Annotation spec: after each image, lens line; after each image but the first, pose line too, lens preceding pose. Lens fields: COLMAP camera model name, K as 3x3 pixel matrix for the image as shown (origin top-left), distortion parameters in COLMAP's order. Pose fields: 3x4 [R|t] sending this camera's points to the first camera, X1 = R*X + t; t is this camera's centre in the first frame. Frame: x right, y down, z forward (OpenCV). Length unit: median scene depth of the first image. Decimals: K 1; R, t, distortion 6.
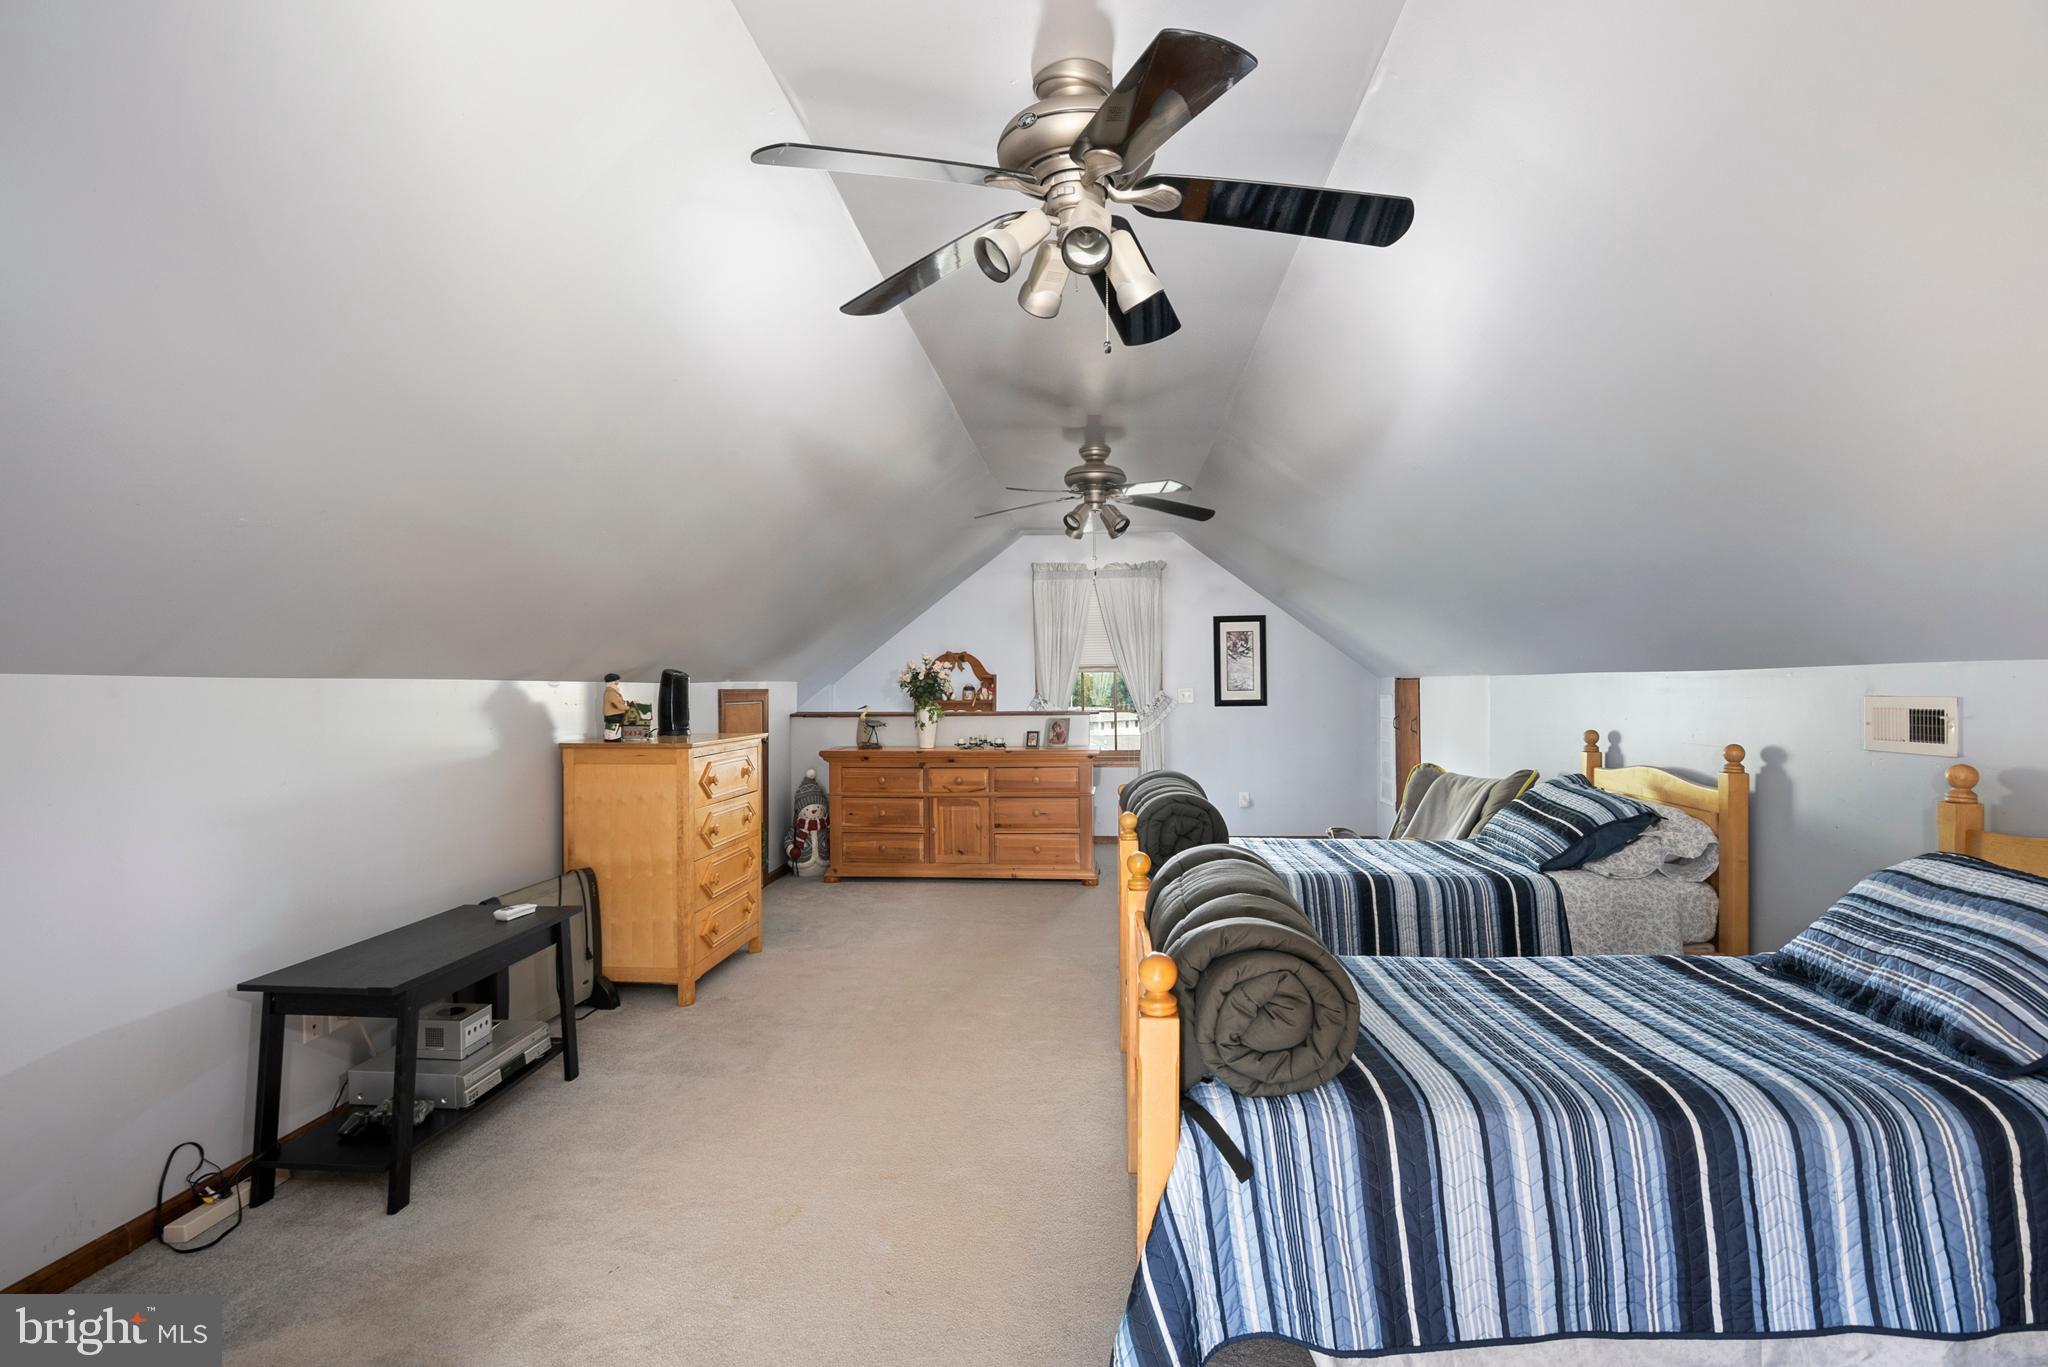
lens RADIAL K [[1005.7, 0, 990.5], [0, 1005.7, 680.9], [0, 0, 1]] dist [-0.014420, -0.000629]
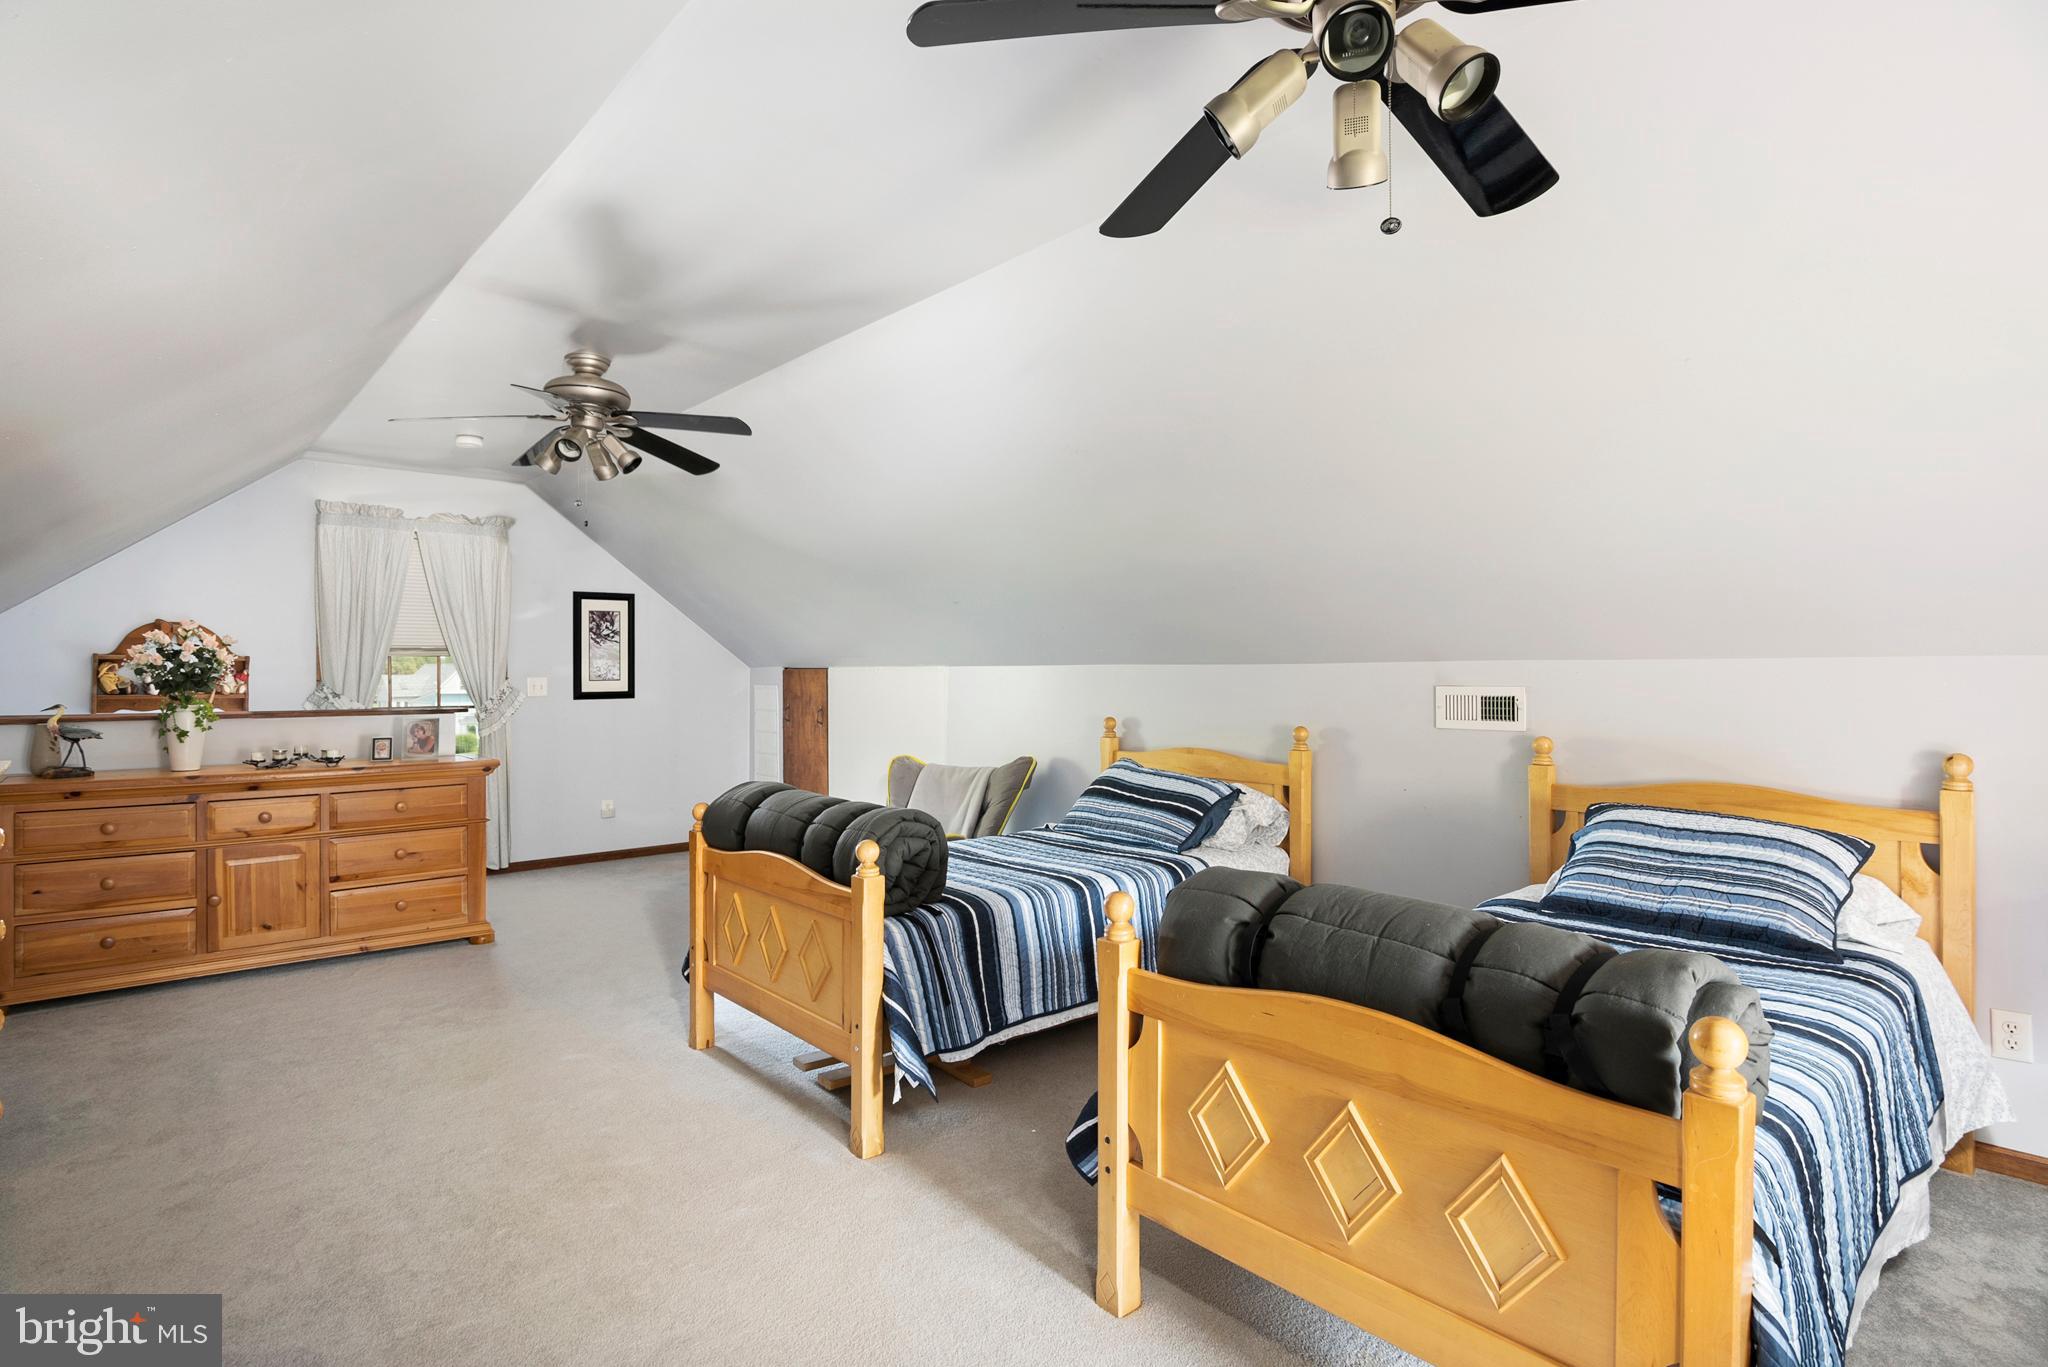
lens RADIAL K [[1022.2, 0, 1025.7], [0, 1022.2, 668.5], [0, 0, 1]] dist [-0.015157, 0.001049]
pose [[0.686951, 0.011030, 0.726620, -0.166875], [-0.008882, 0.999938, -0.006781, 0.002482], [-0.726650, -0.001795, 0.687006, 0.185233]]
